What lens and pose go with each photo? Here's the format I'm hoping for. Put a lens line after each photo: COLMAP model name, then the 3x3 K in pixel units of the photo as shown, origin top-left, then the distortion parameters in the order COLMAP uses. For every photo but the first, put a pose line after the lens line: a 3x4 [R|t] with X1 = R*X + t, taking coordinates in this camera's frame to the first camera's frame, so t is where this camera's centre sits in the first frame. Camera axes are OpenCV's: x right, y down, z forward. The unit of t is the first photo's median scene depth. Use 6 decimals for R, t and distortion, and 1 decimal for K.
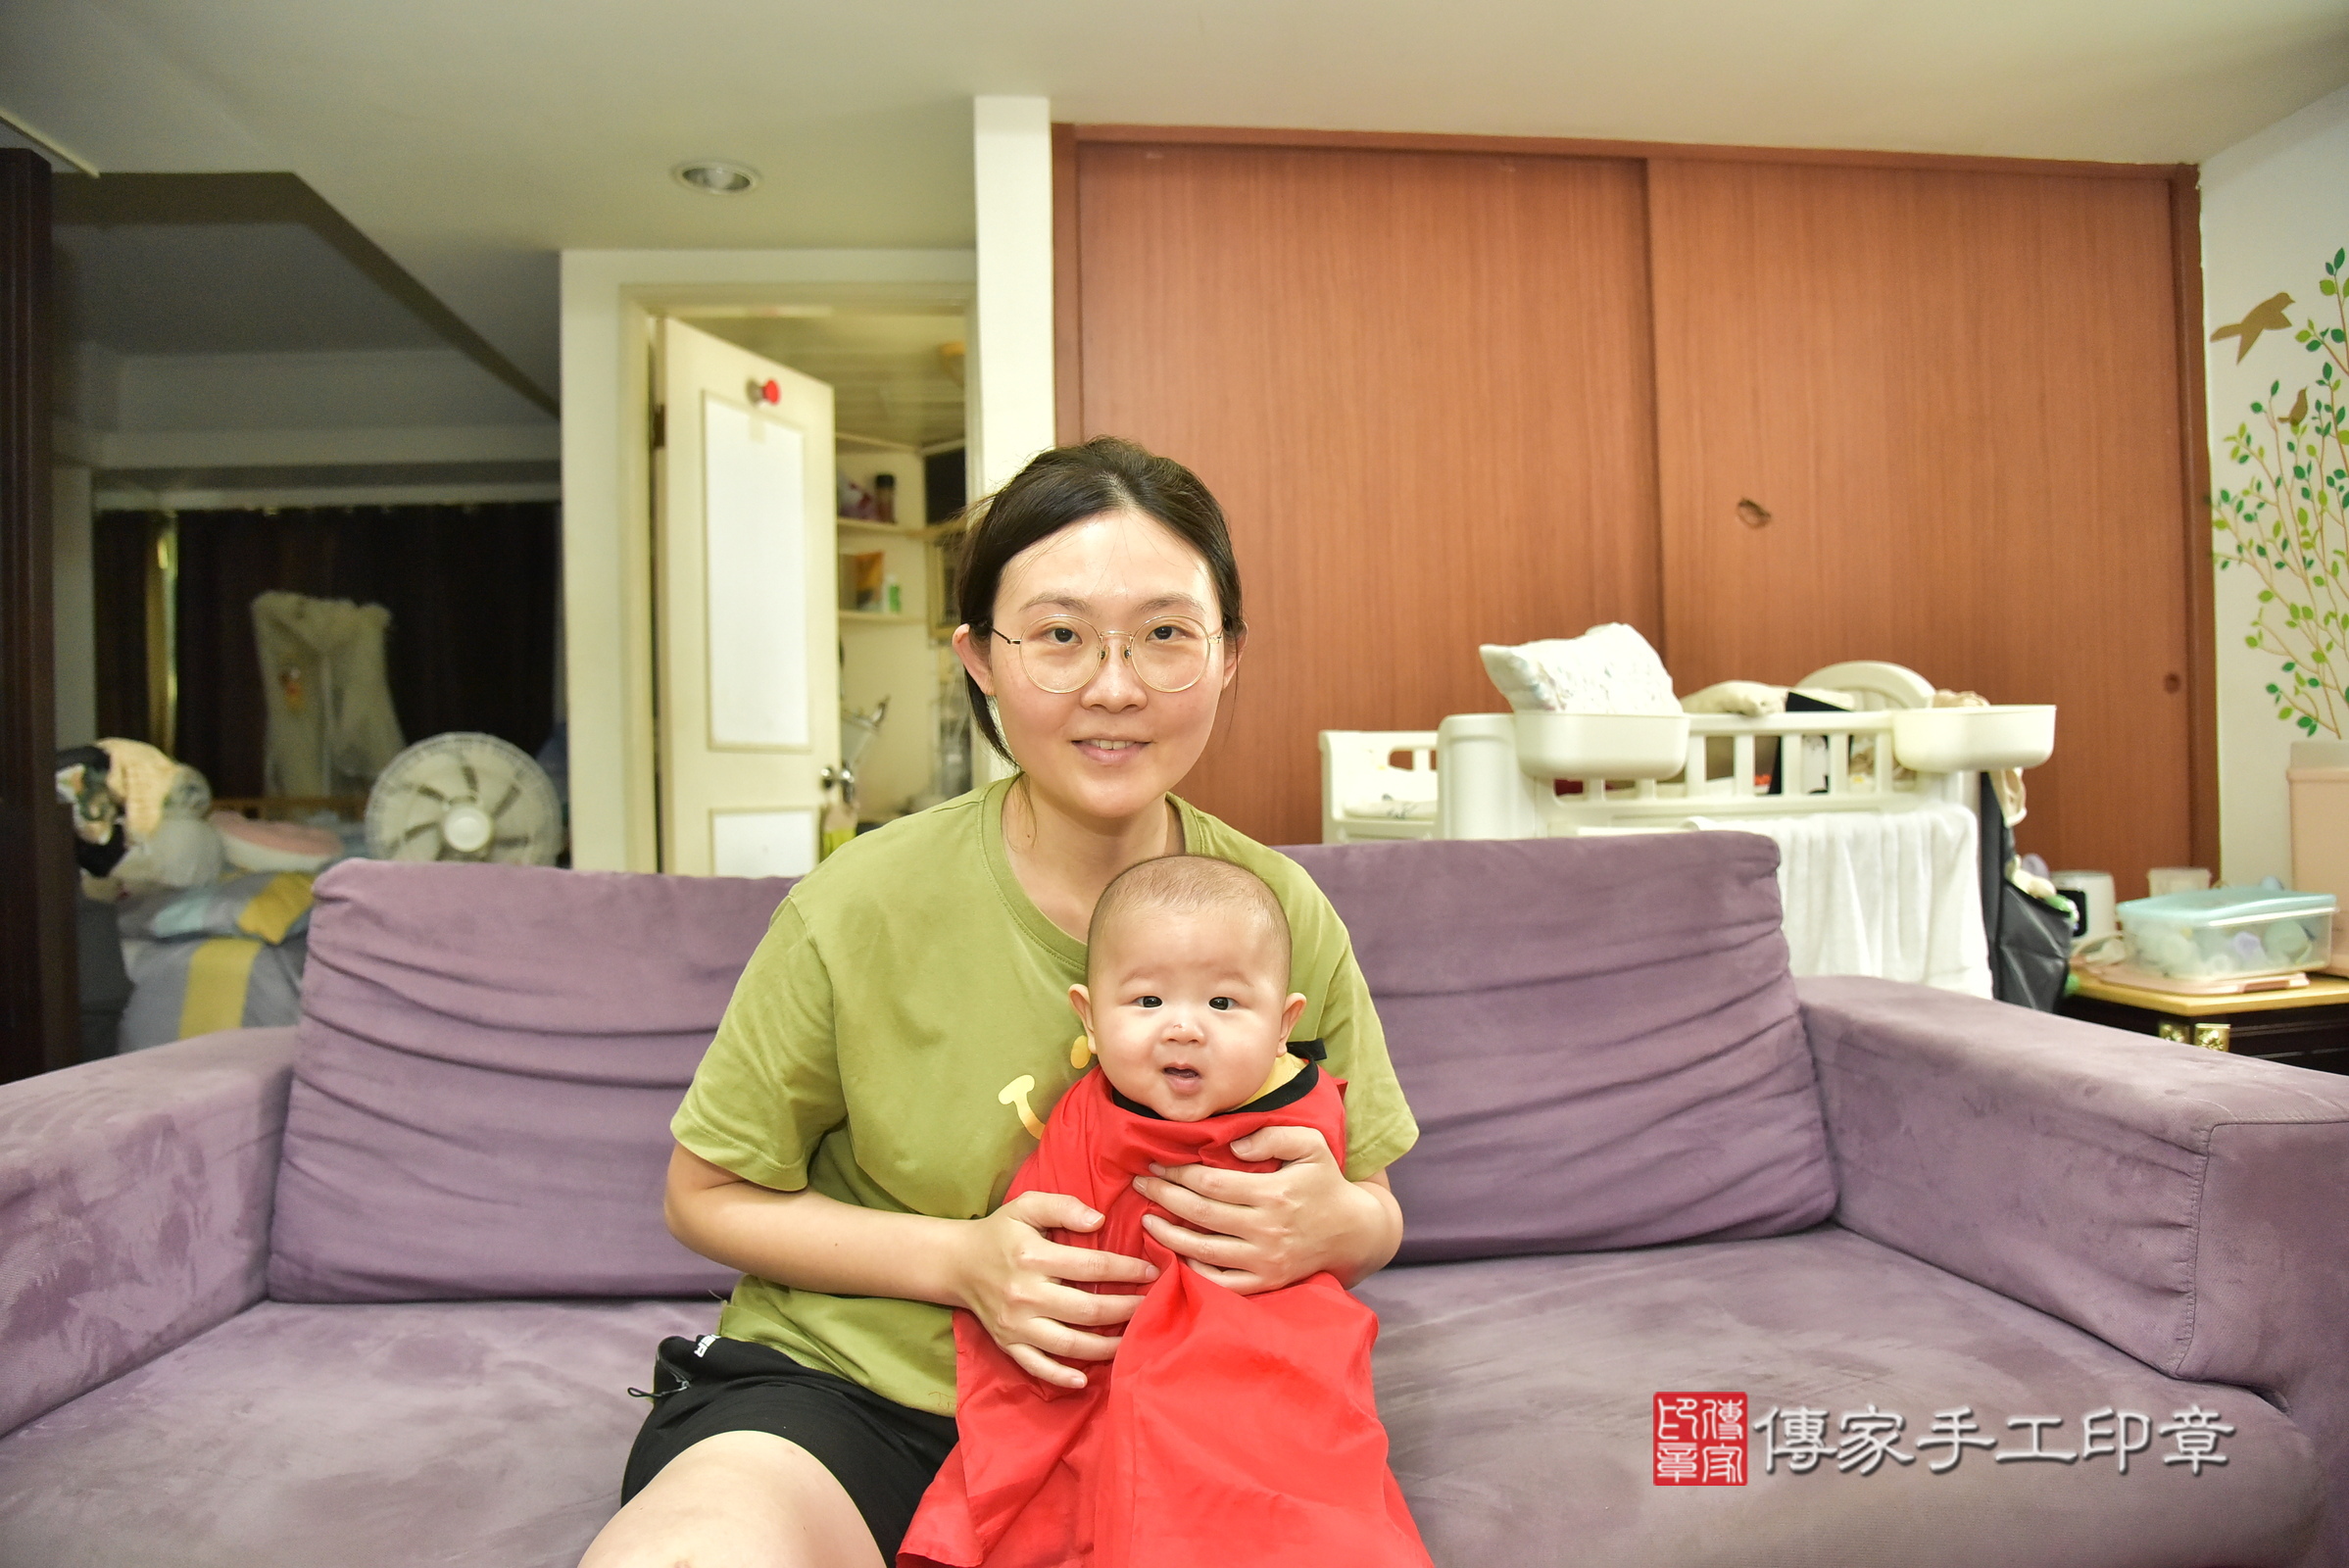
lens RADIAL K [[1585.5, 0, 1178.2], [0, 1585.5, 791.4], [0, 0, 1]] dist [-0.116486, 0.056905]
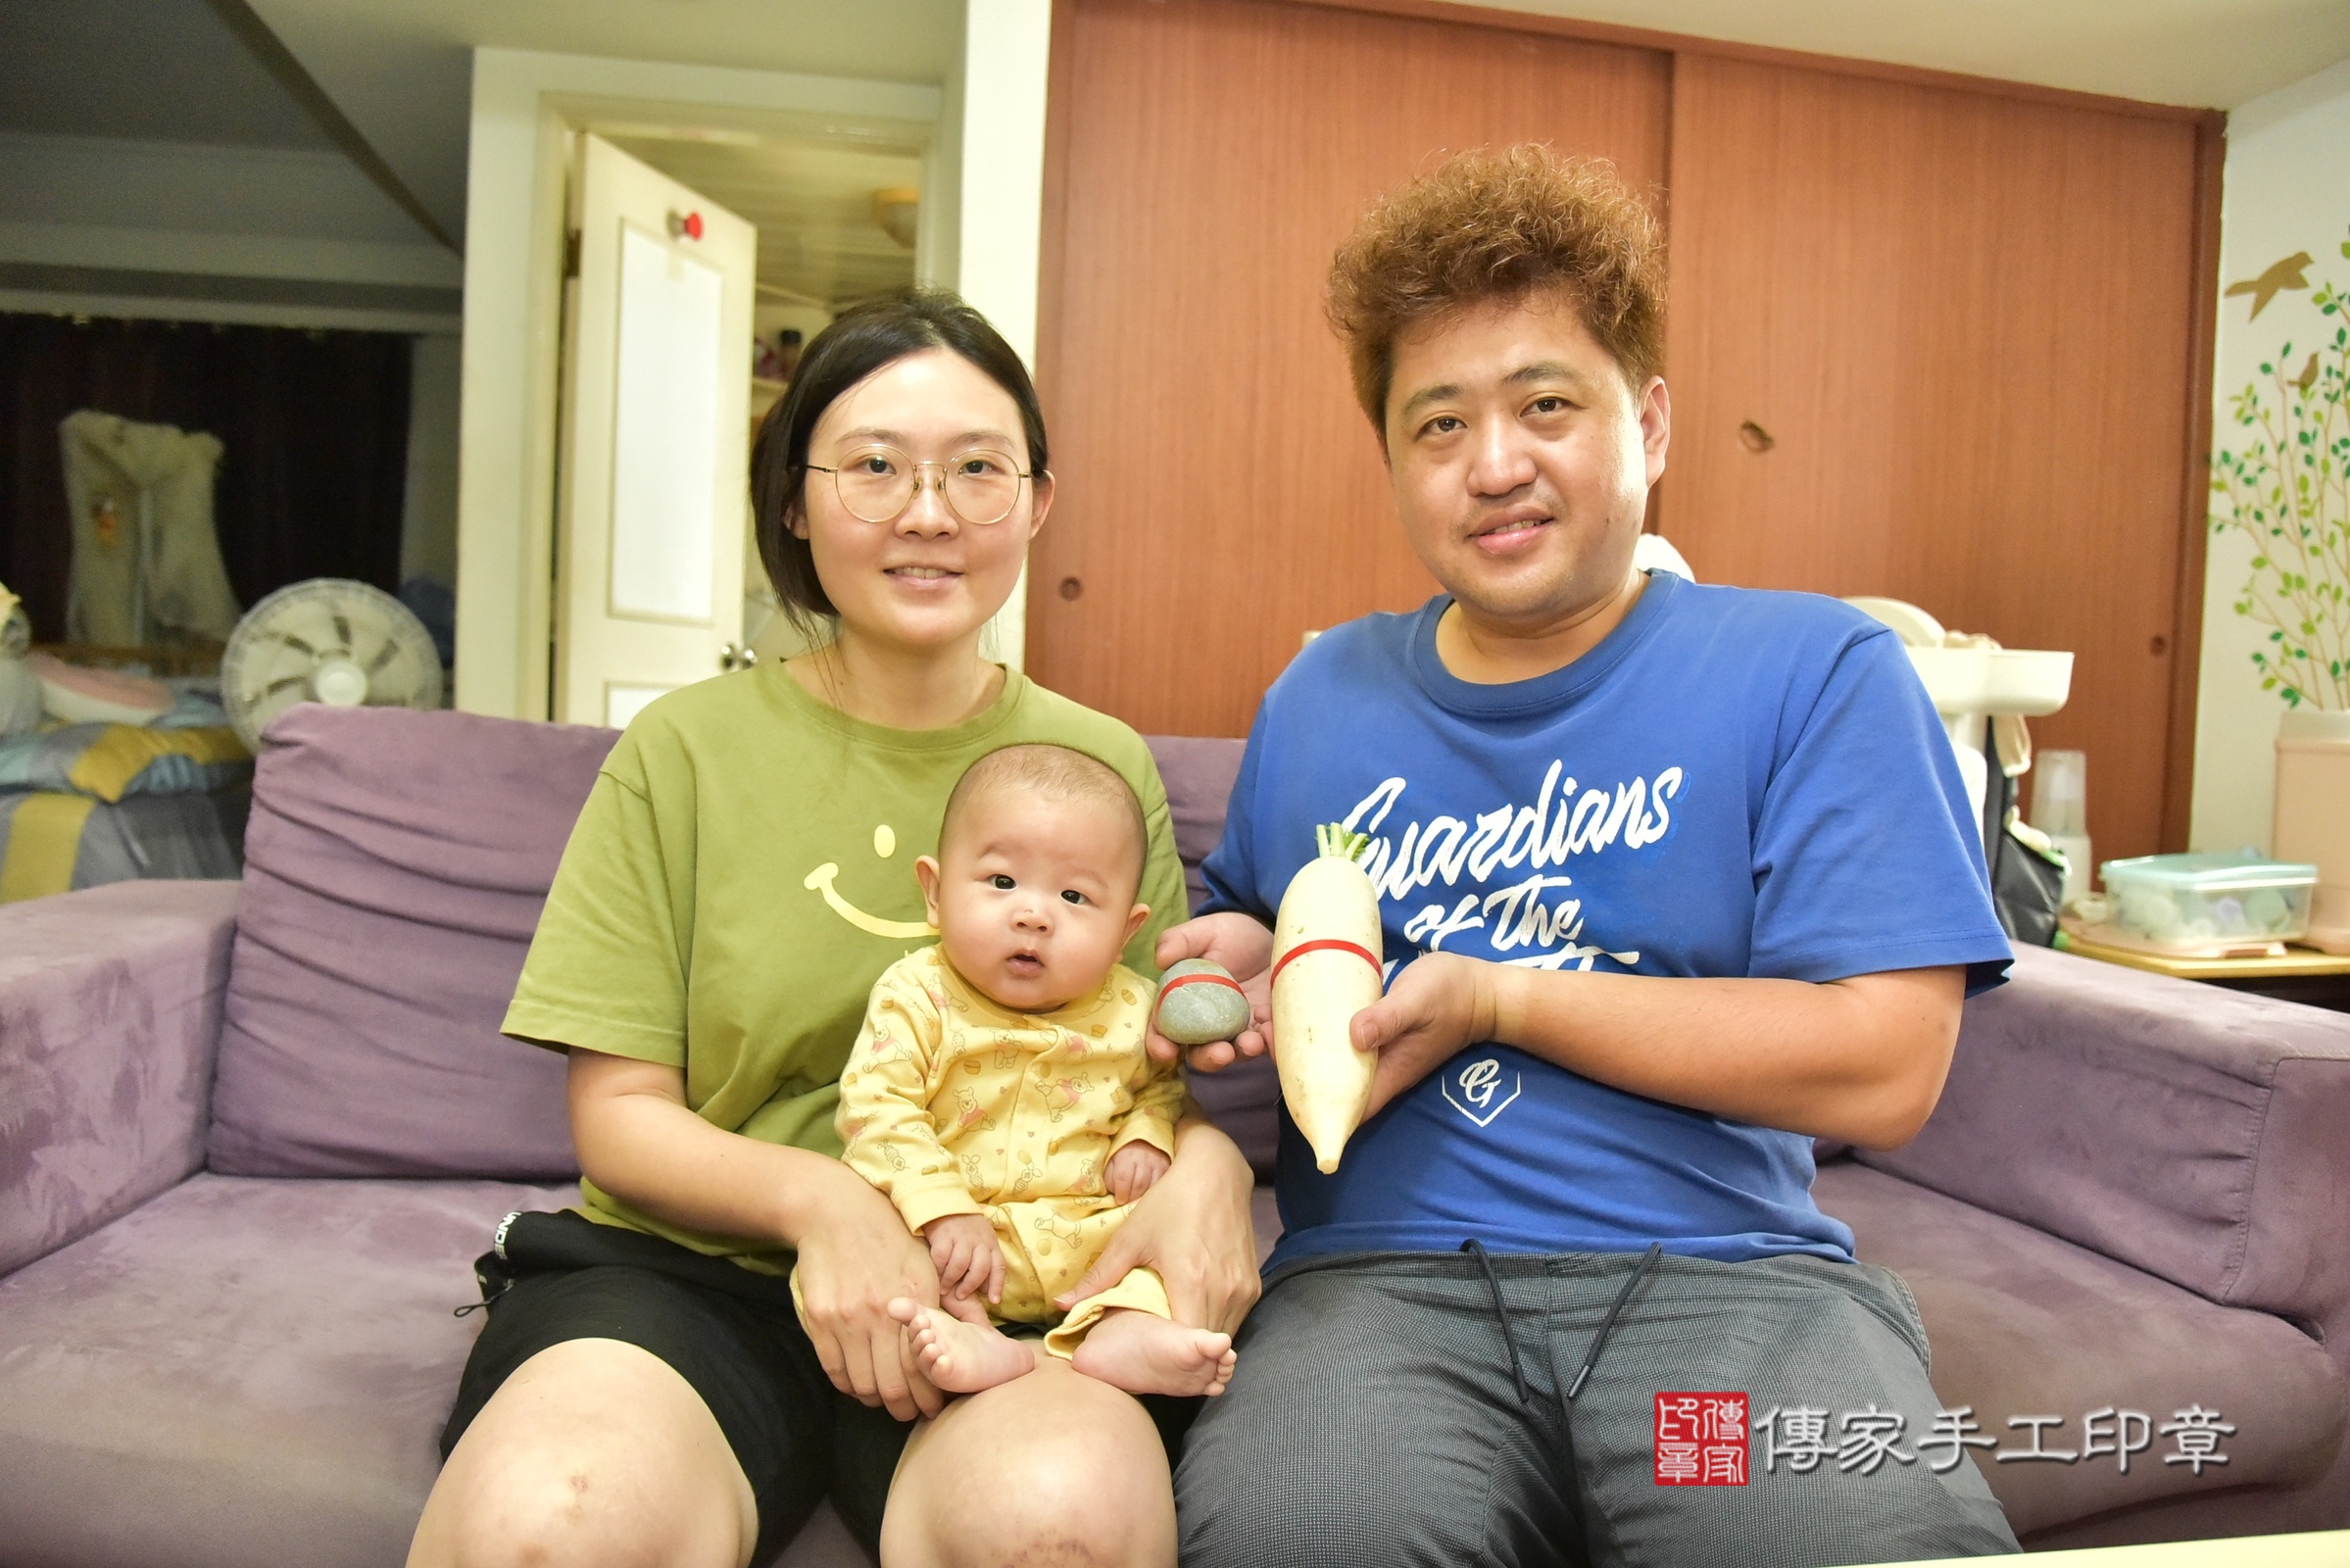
lens RADIAL K [[1714.3, 0, 1177.3], [0, 1714.3, 791.3], [0, 0, 1]] dist [-0.110580, 0.052995]
pose [[0.994852, 0.057333, 0.083556, -0.059583], [-0.061215, 0.997125, 0.044651, 0.013996], [-0.080756, -0.049536, 0.995502, -0.012203]]
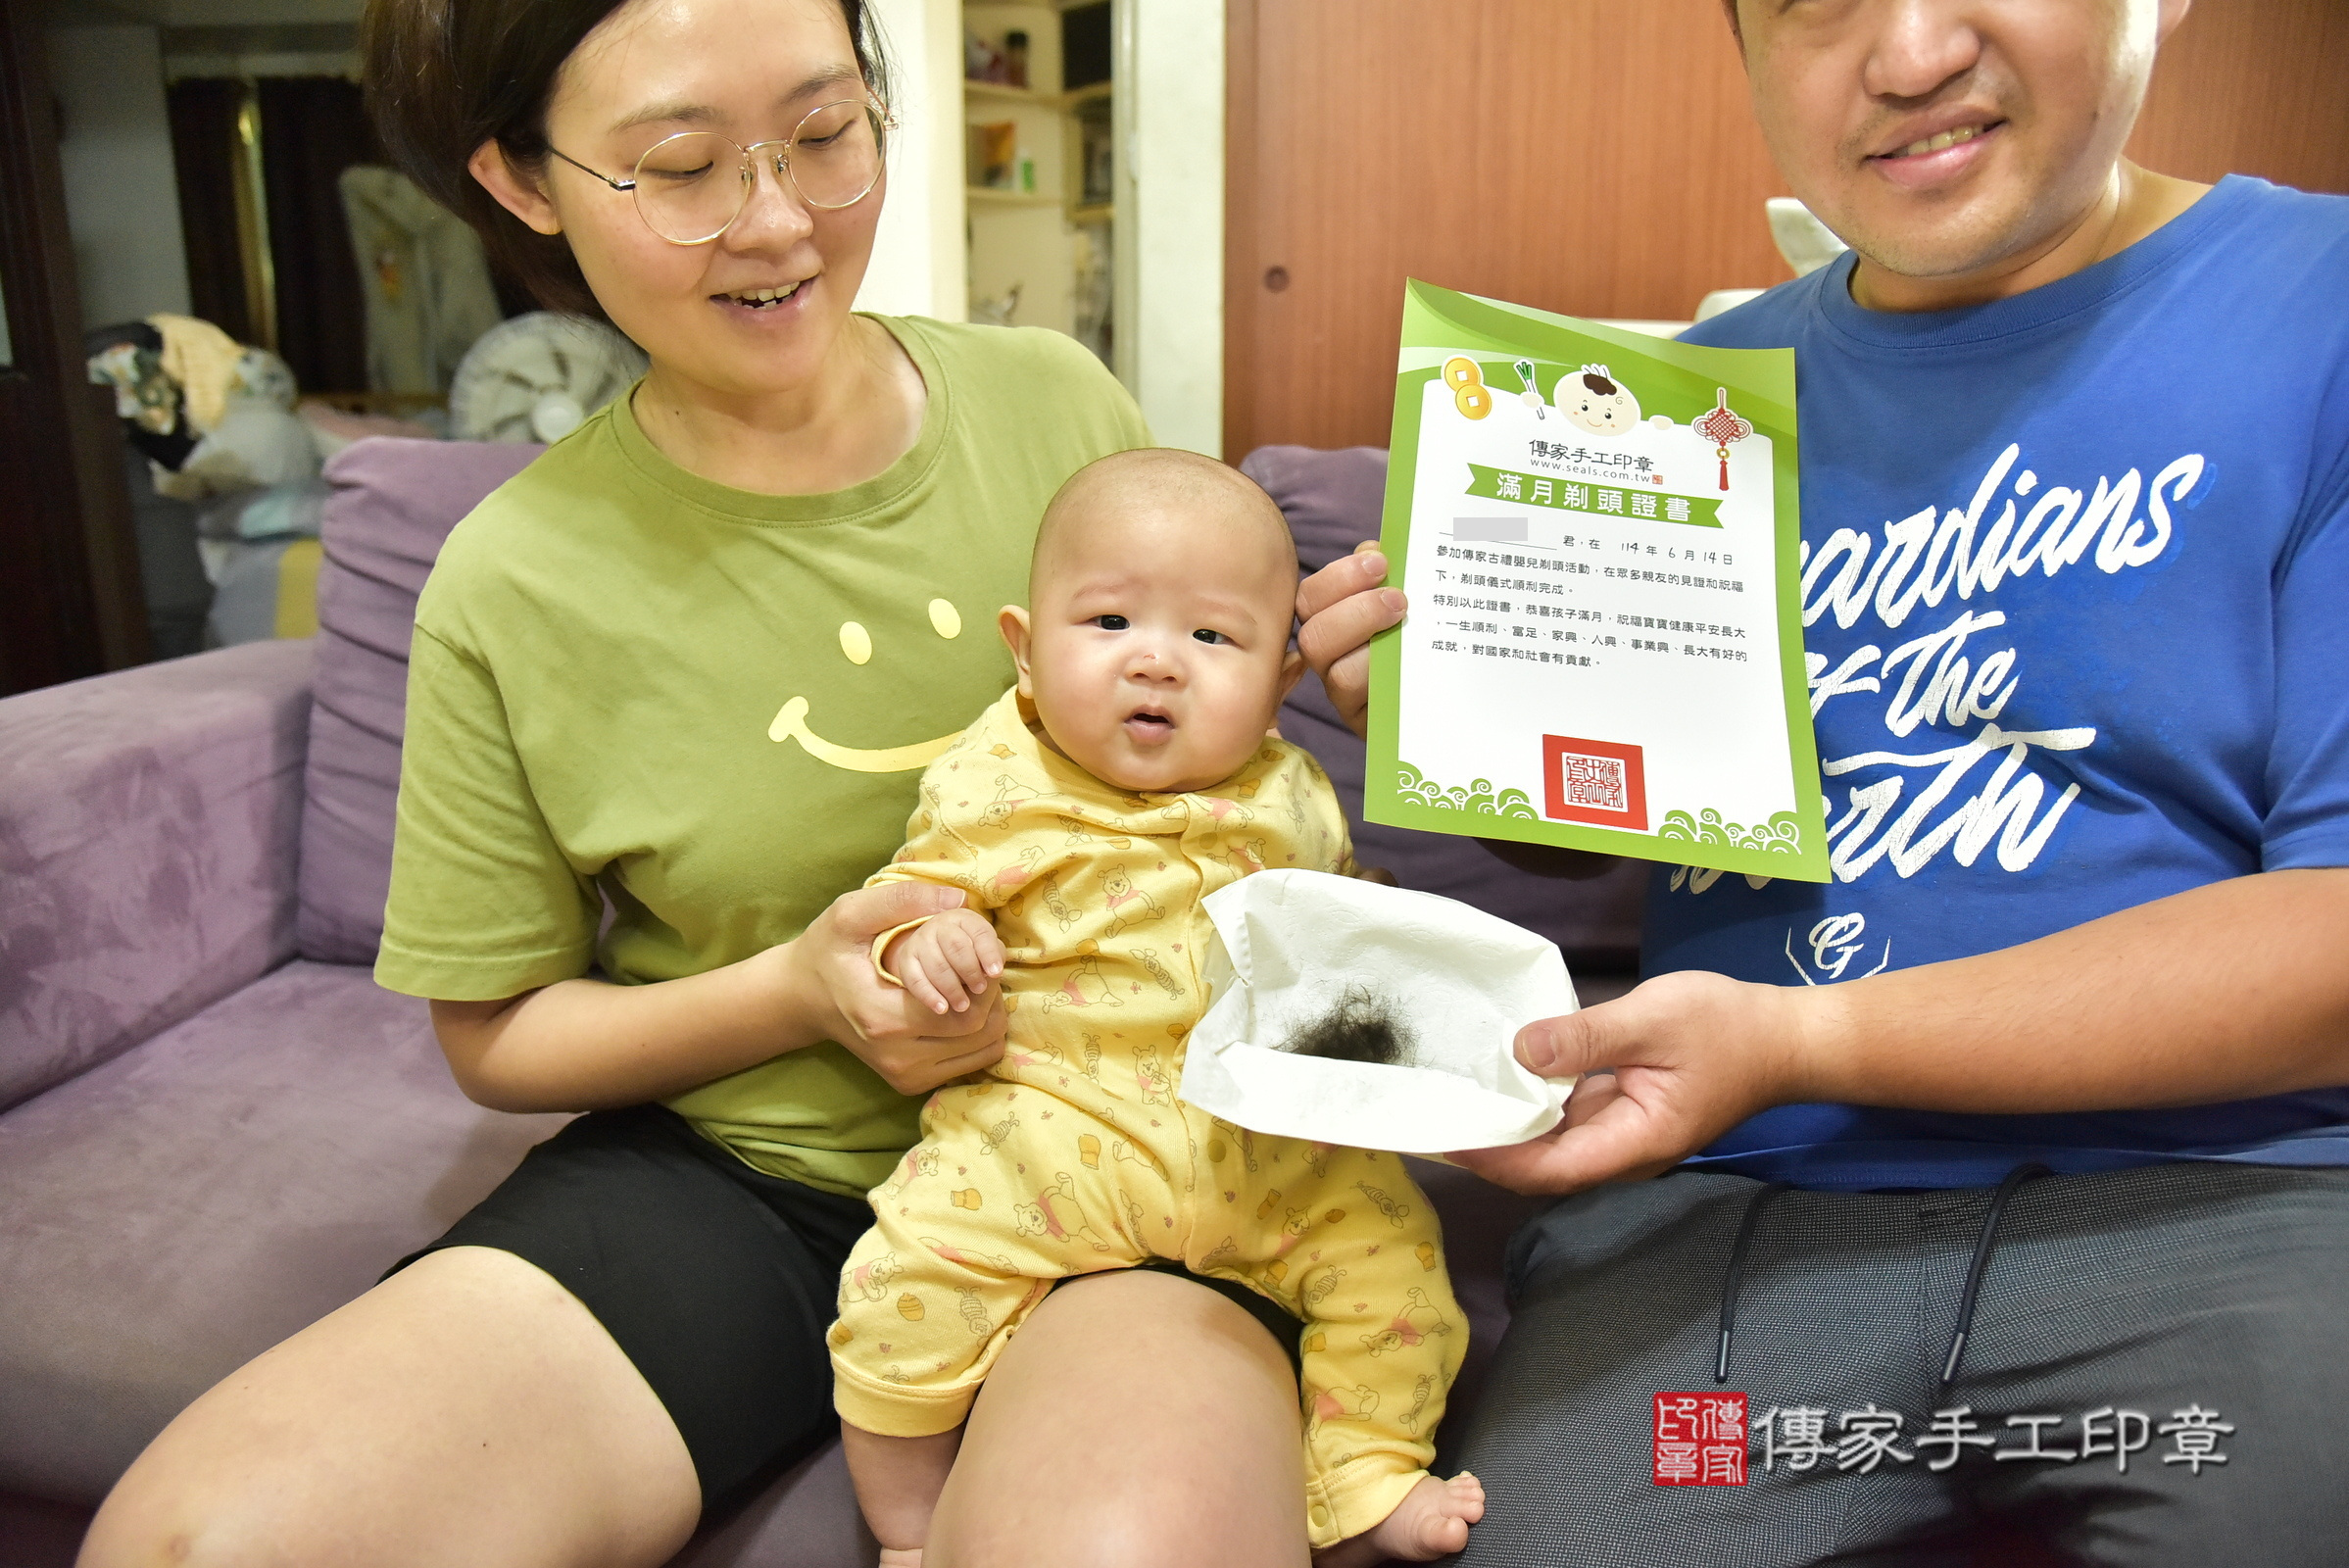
lens RADIAL K [[1585.5, 0, 1178.2], [0, 1585.5, 791.4], [0, 0, 1]] dist [-0.116486, 0.056905]
pose [[0.996240, 0.042427, -0.075536, -0.021852], [-0.023347, 0.971101, 0.237525, 0.012796], [0.083430, -0.234869, 0.968440, 0.113673]]
